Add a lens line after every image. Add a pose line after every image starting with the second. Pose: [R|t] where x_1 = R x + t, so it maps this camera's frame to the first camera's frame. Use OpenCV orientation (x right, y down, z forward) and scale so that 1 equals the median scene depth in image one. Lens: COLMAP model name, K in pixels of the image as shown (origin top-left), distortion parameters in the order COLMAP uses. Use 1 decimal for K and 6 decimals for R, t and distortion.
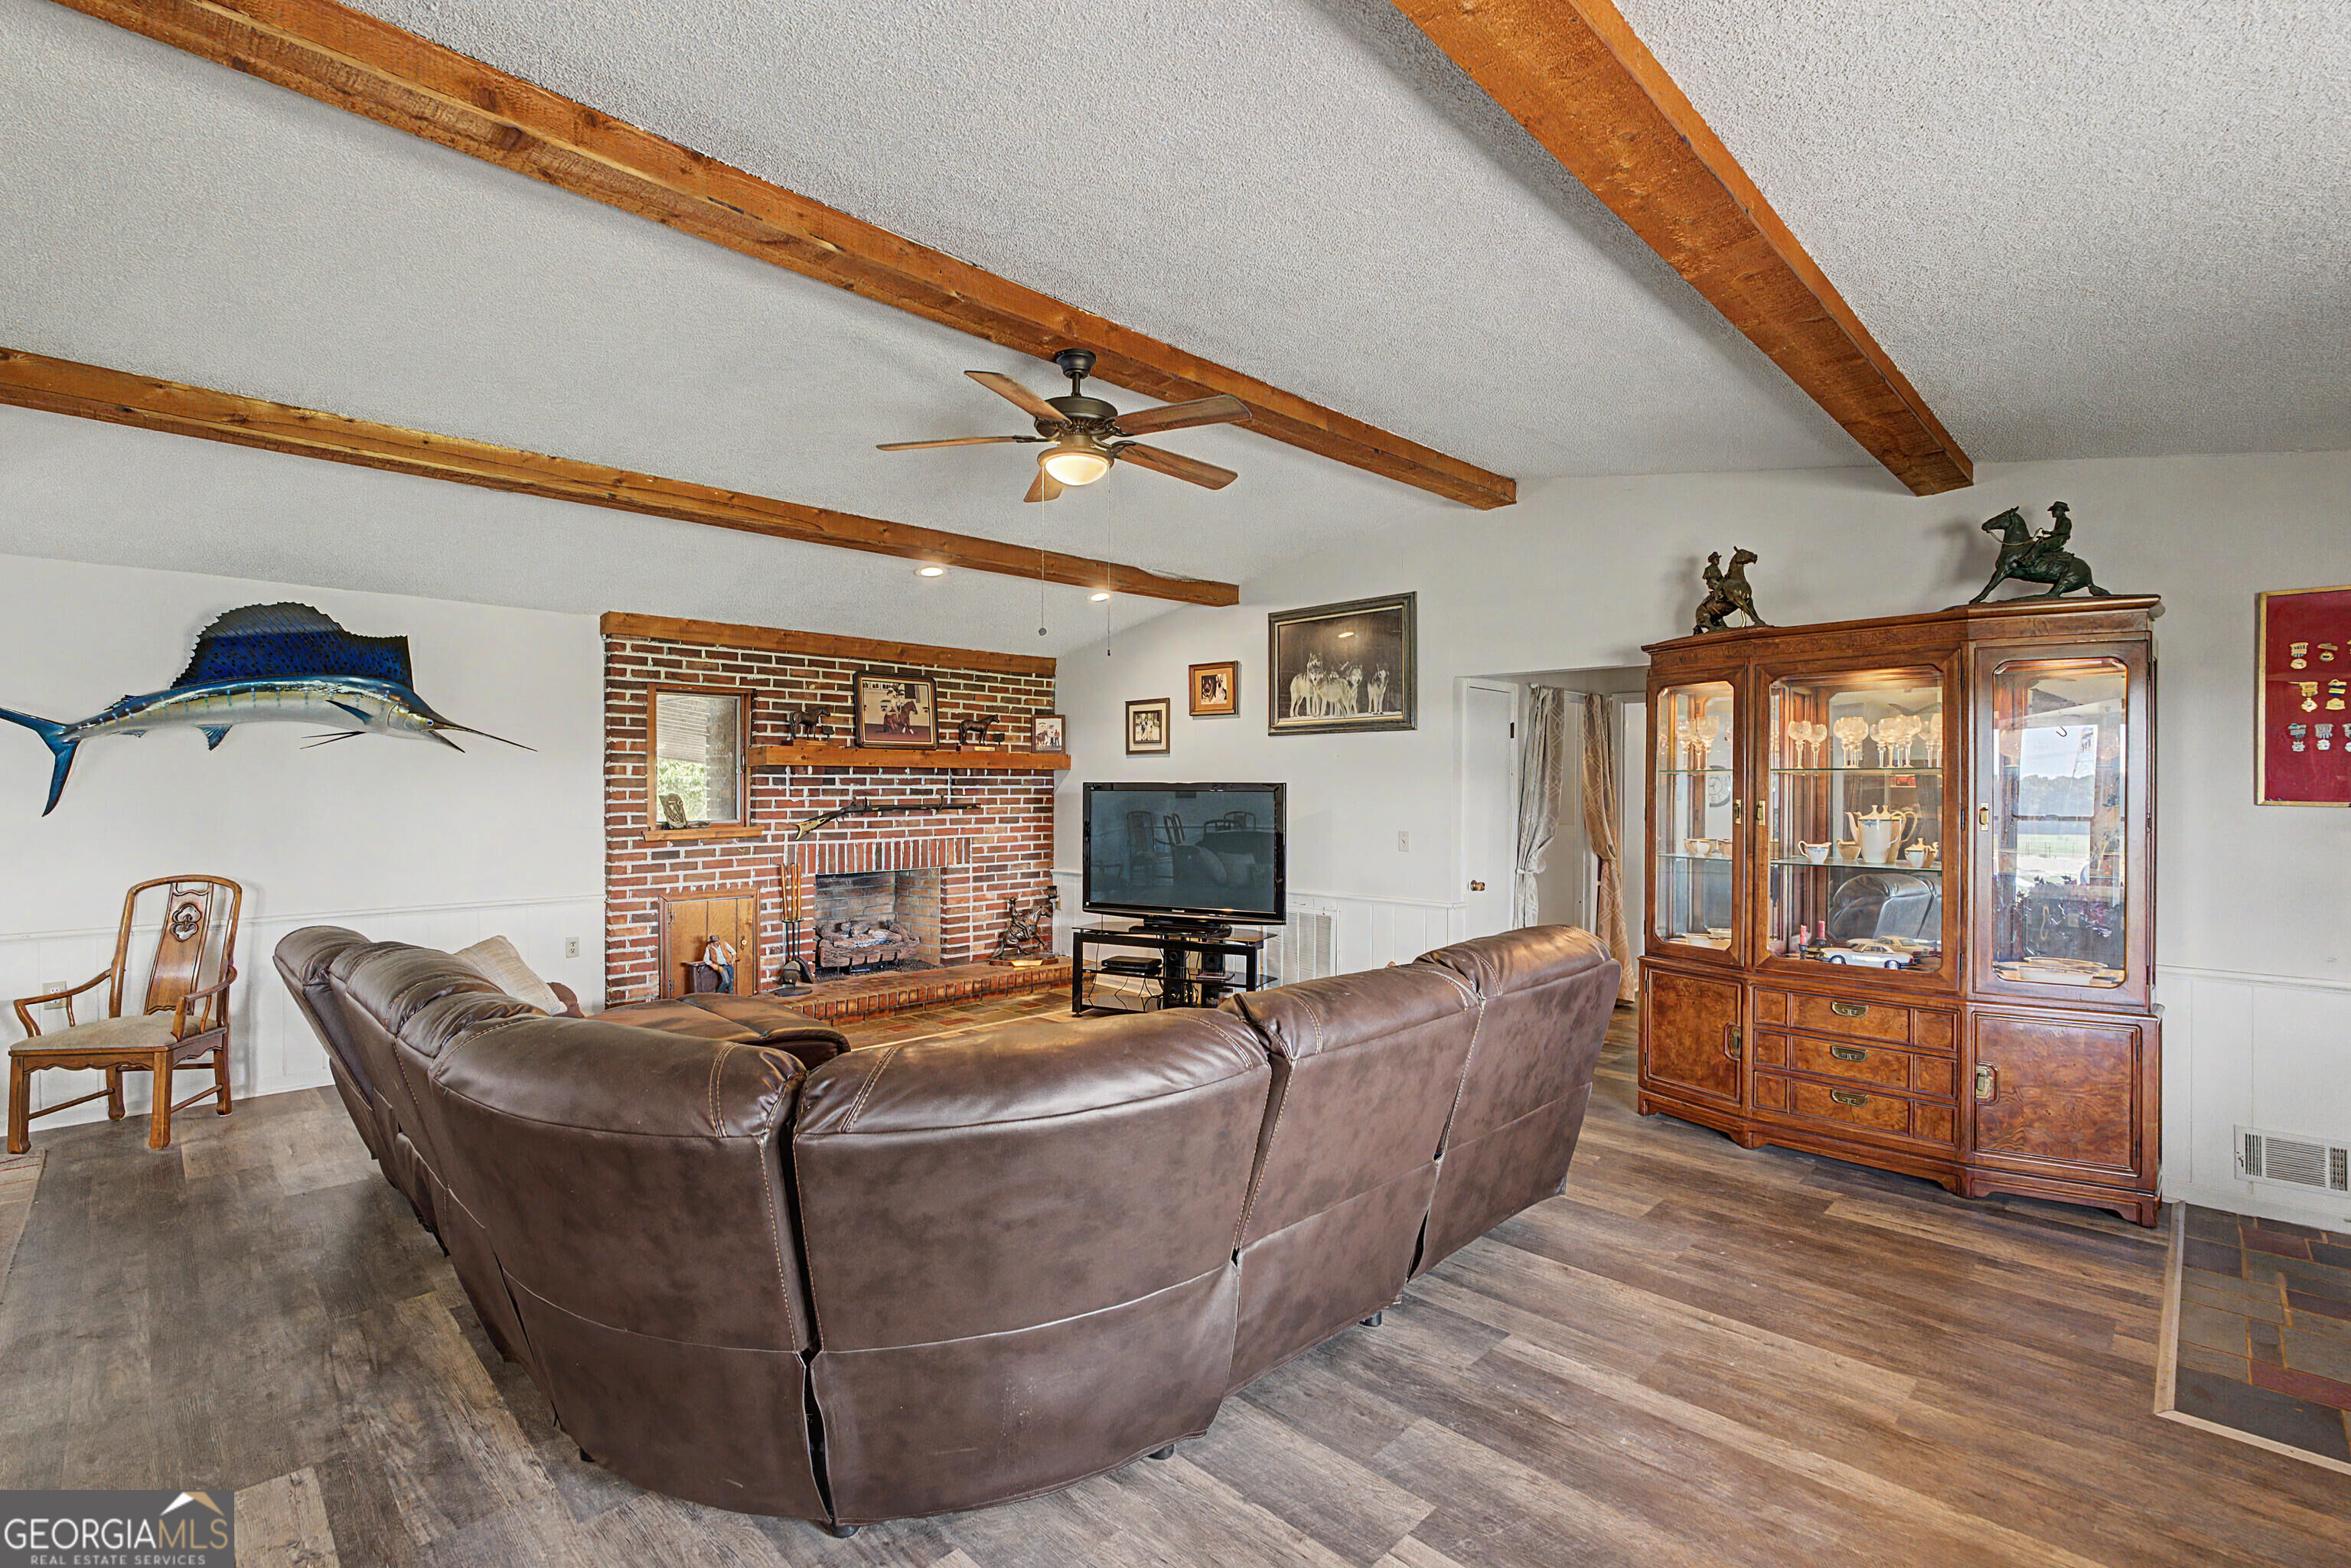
lens RADIAL K [[1056.1, 0, 1169.4], [0, 1056.1, 781.6], [0, 0, 1]] dist [-0.015049, 0.000915]
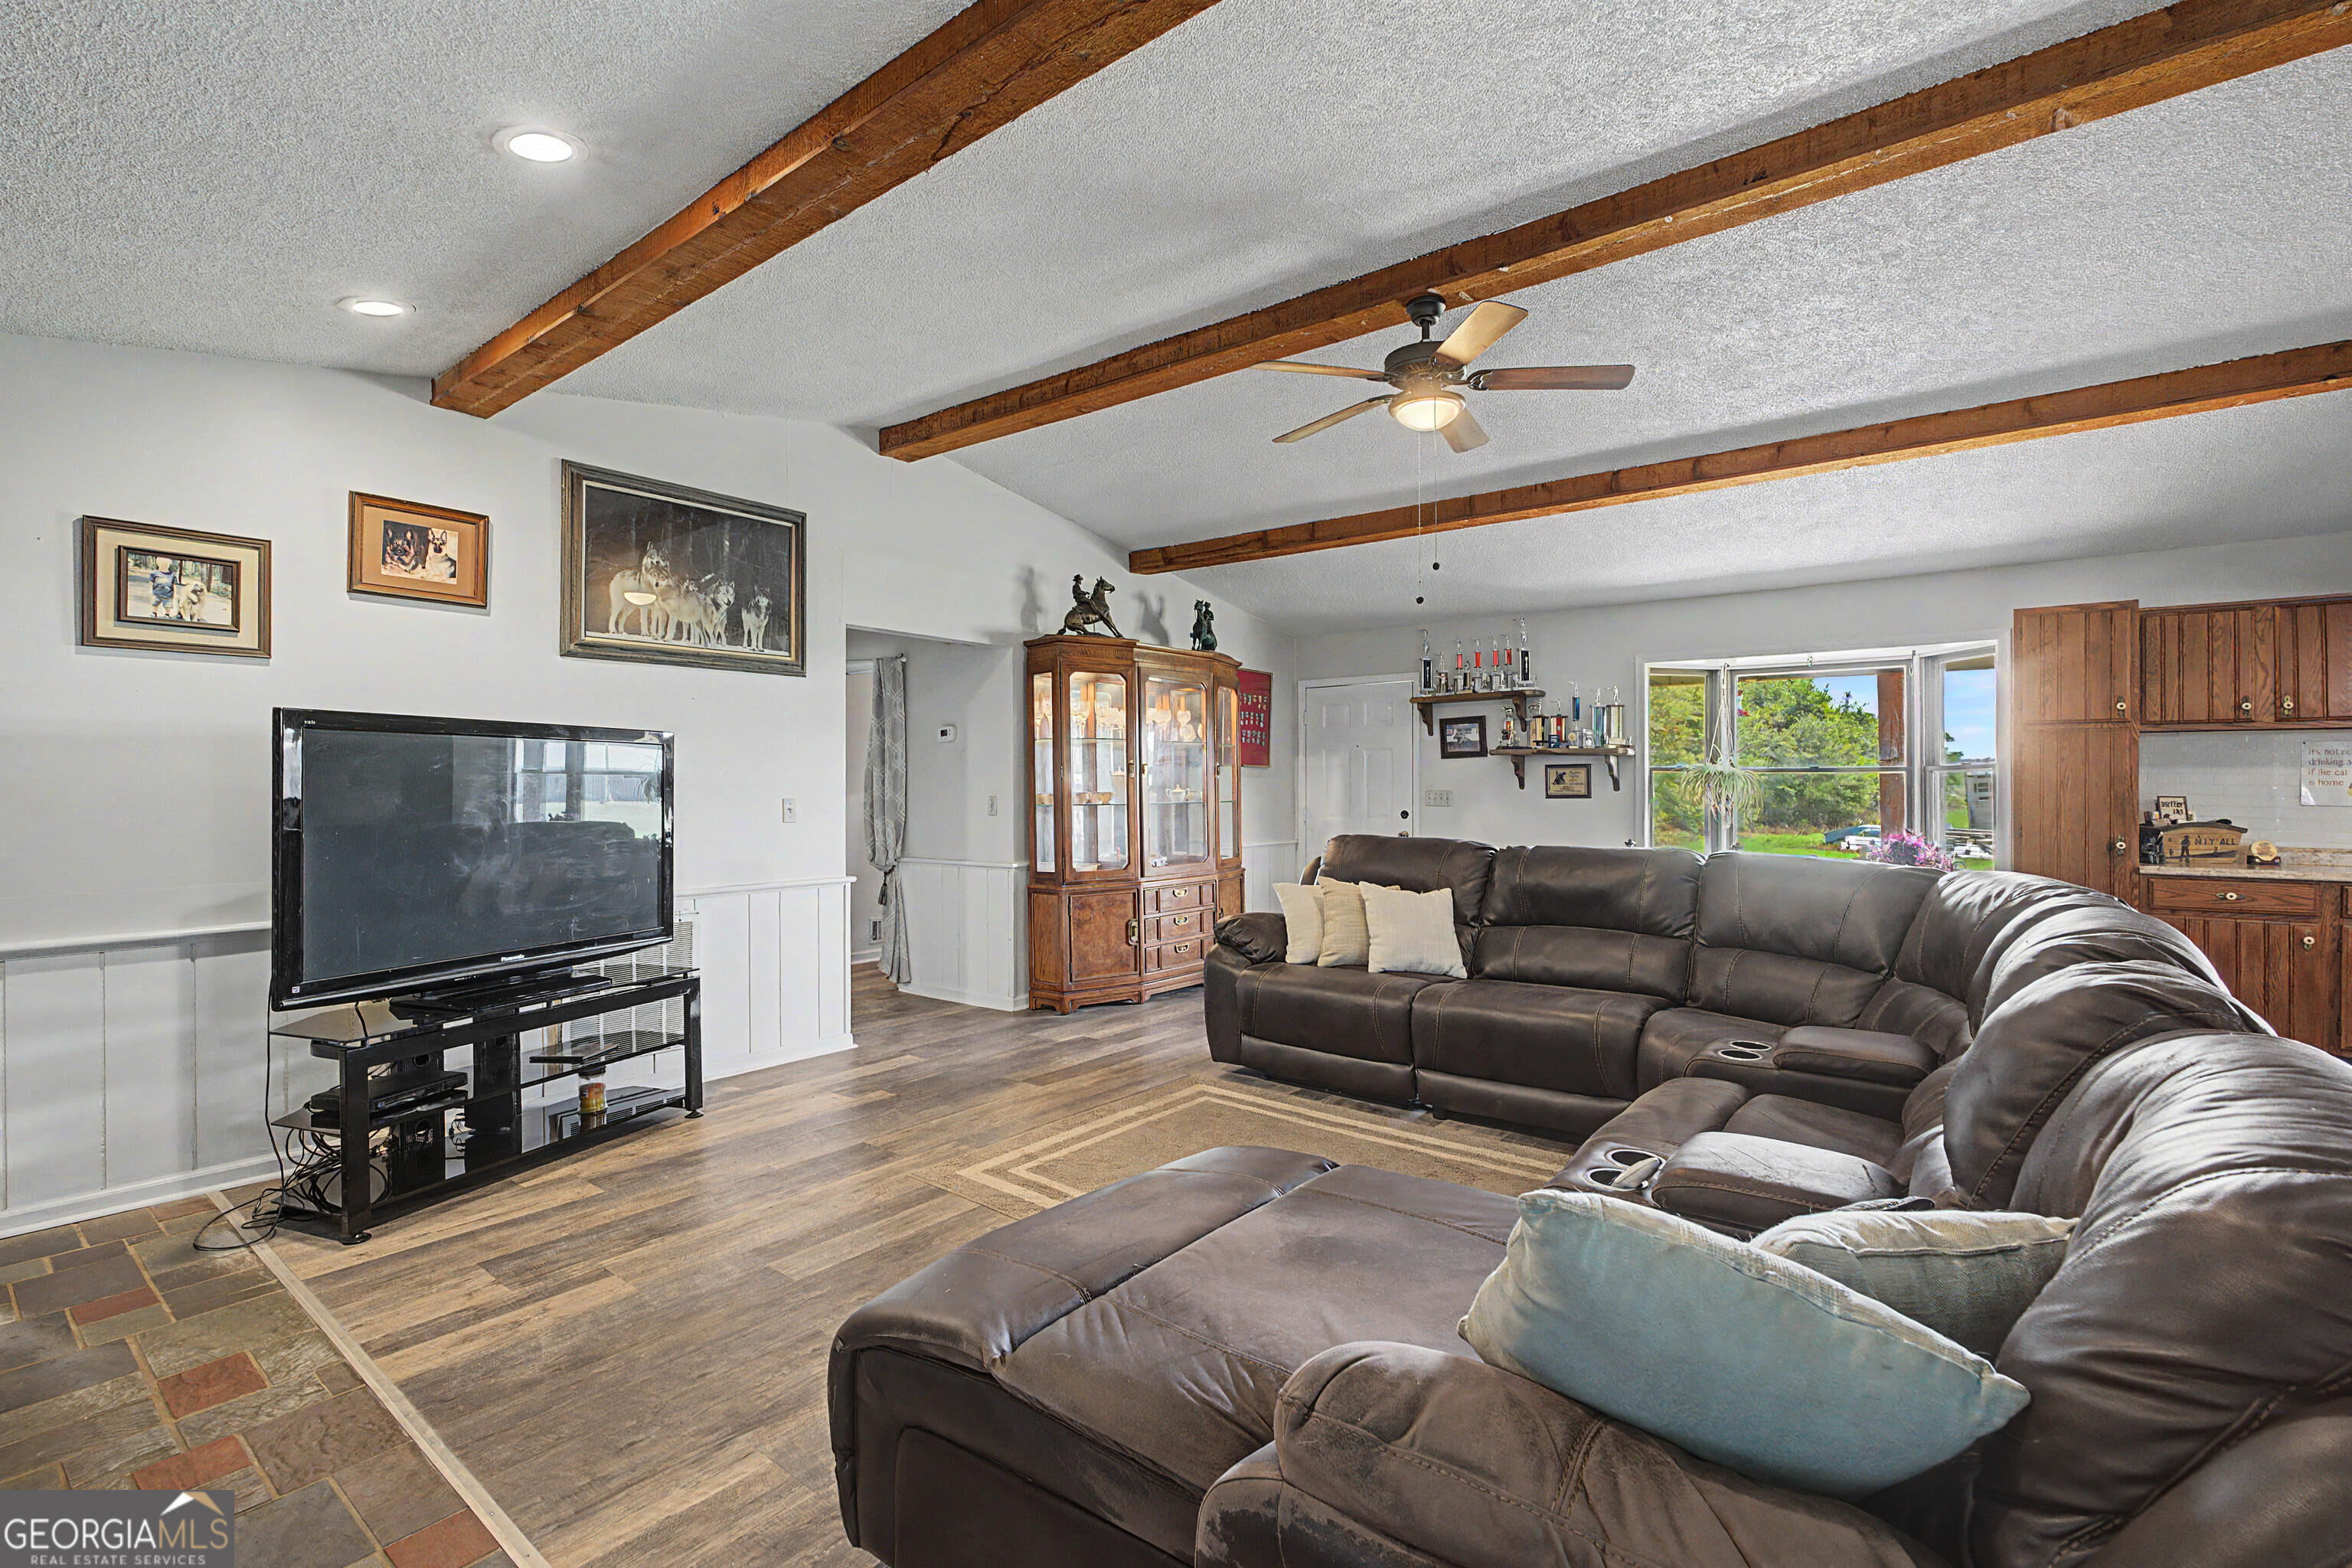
lens RADIAL K [[1056.6, 0, 1169.9], [0, 1056.6, 781.6], [0, 0, 1]] dist [-0.015049, 0.000915]
pose [[-0.109742, 0.002948, 0.993956, -0.597612], [-0.001800, 0.999993, -0.003165, 0.034486], [-0.993958, -0.002136, -0.109736, 0.757649]]
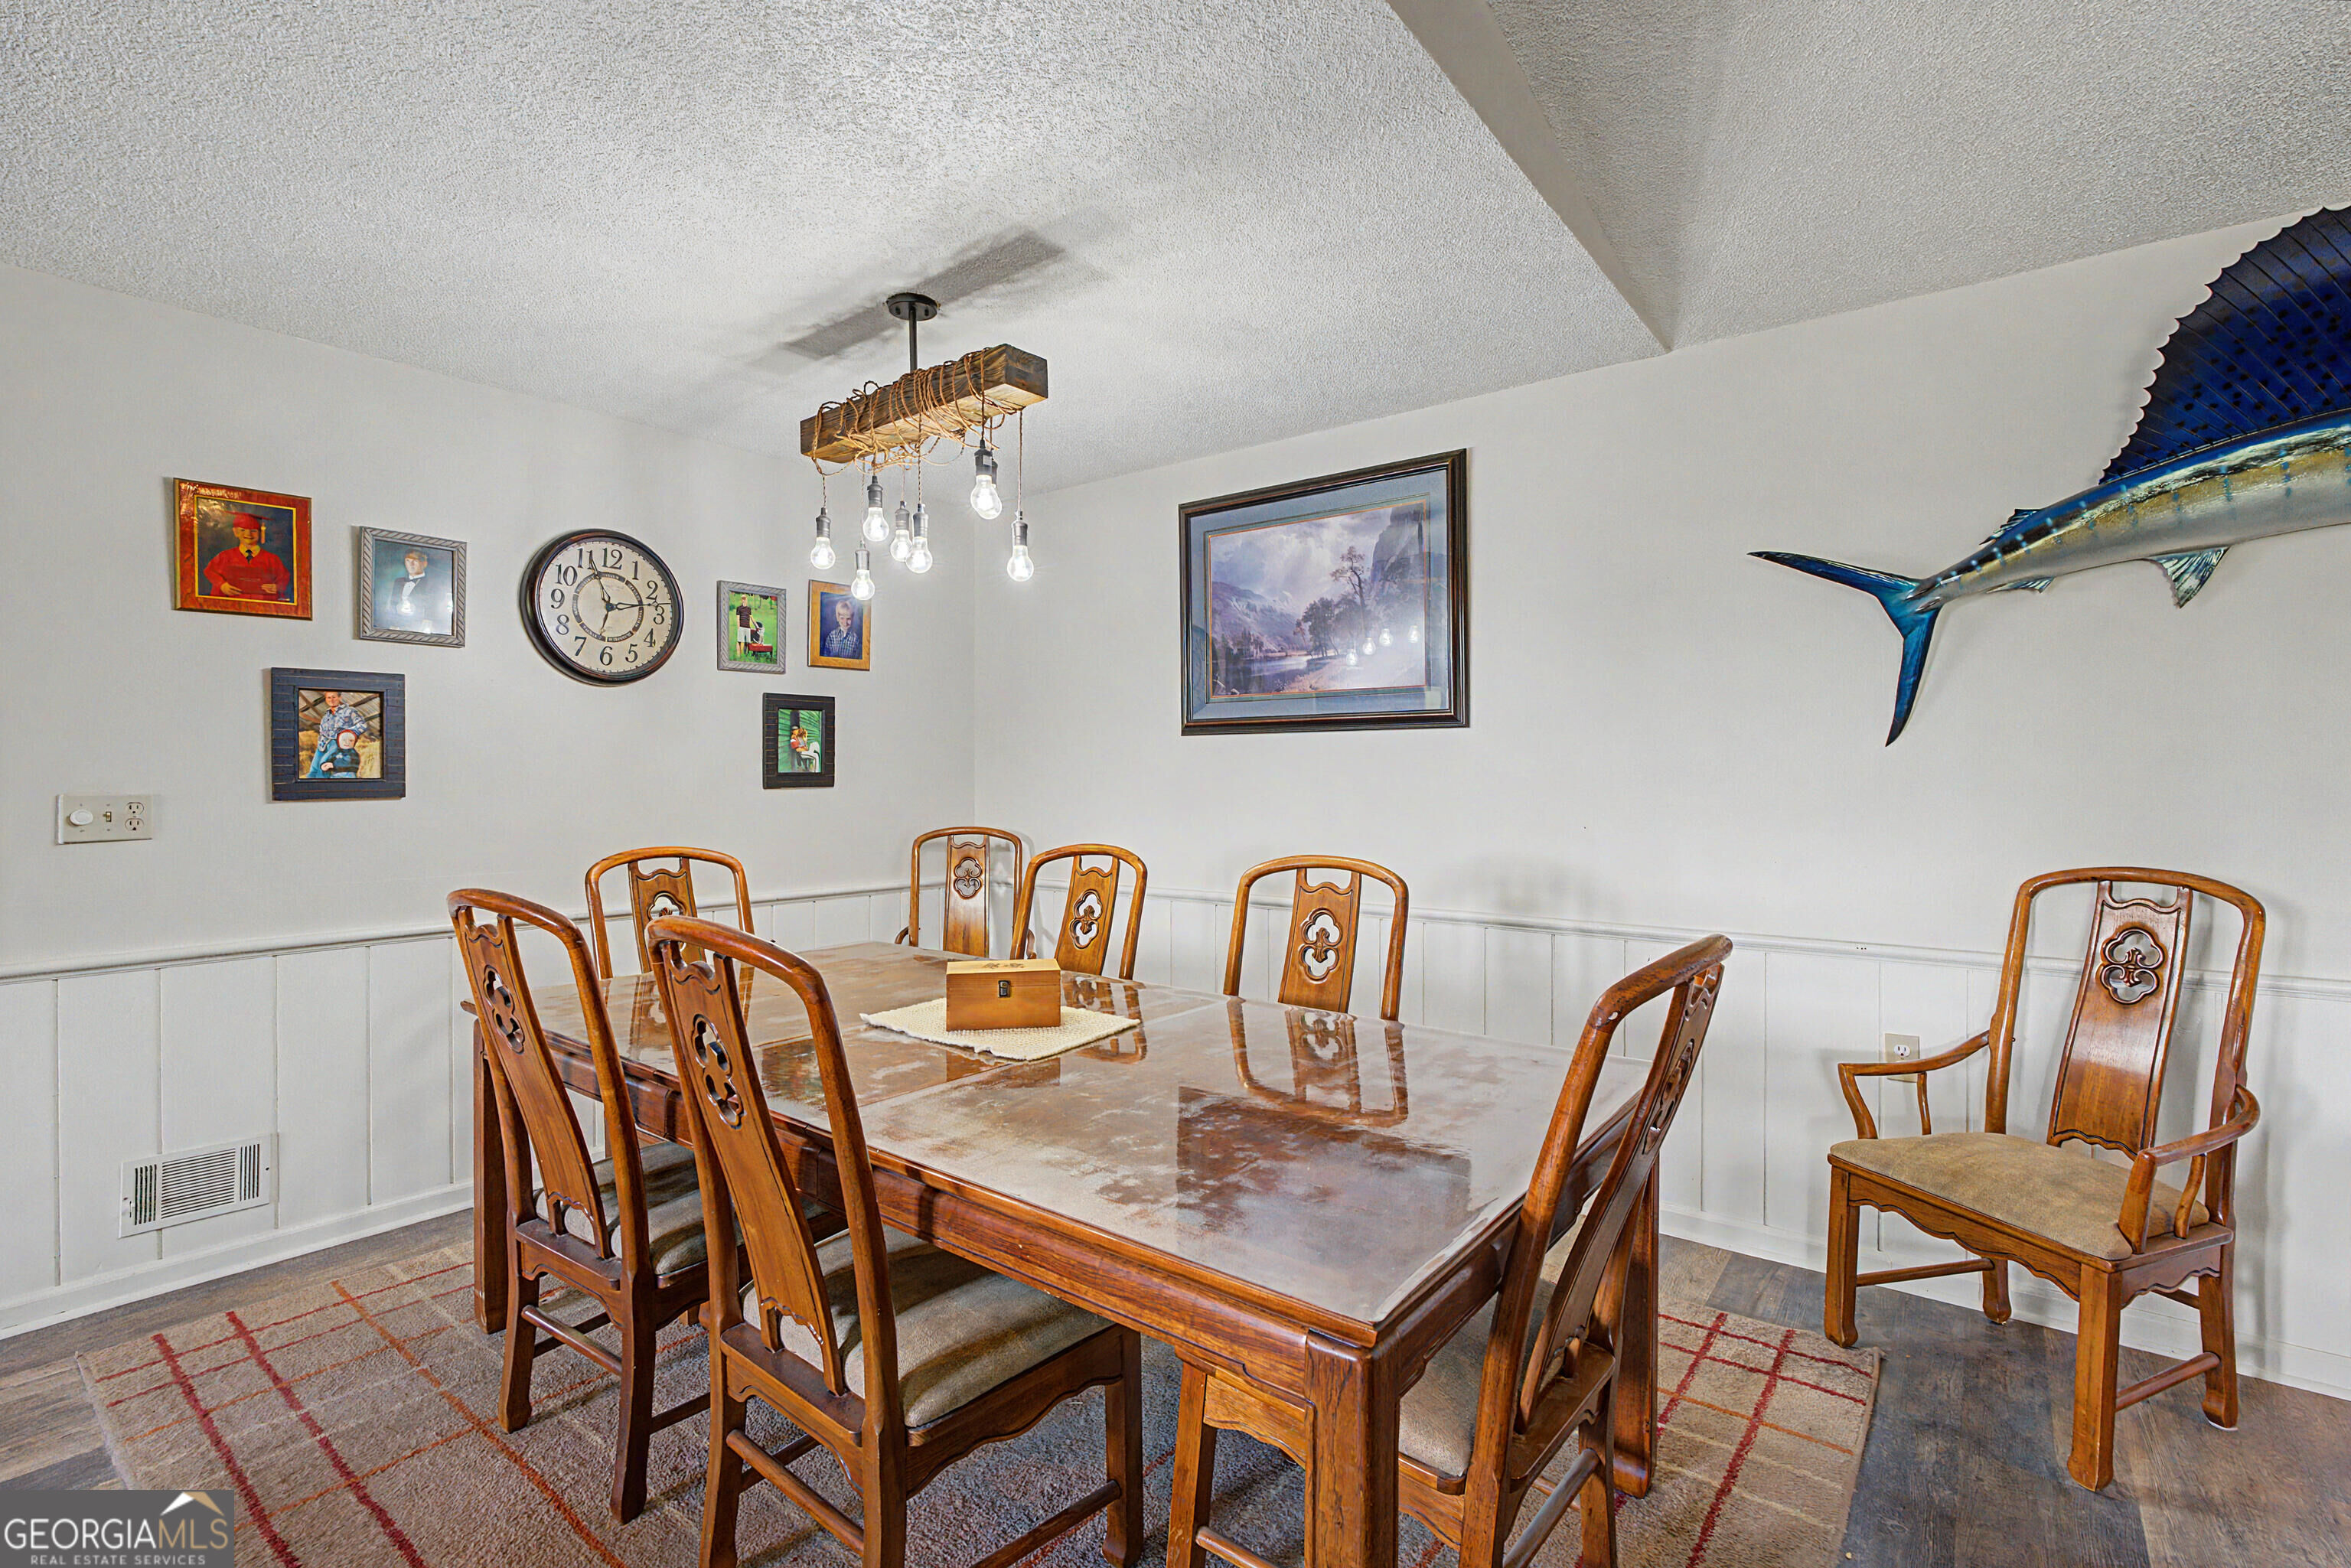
lens RADIAL K [[1056.1, 0, 1169.4], [0, 1056.1, 781.6], [0, 0, 1]] dist [-0.015049, 0.000915]
pose [[0.131298, 0.003019, -0.991338, -0.391028], [0.001488, 0.999994, 0.003242, 0.035612], [0.991342, -0.001901, 0.131293, 0.369980]]
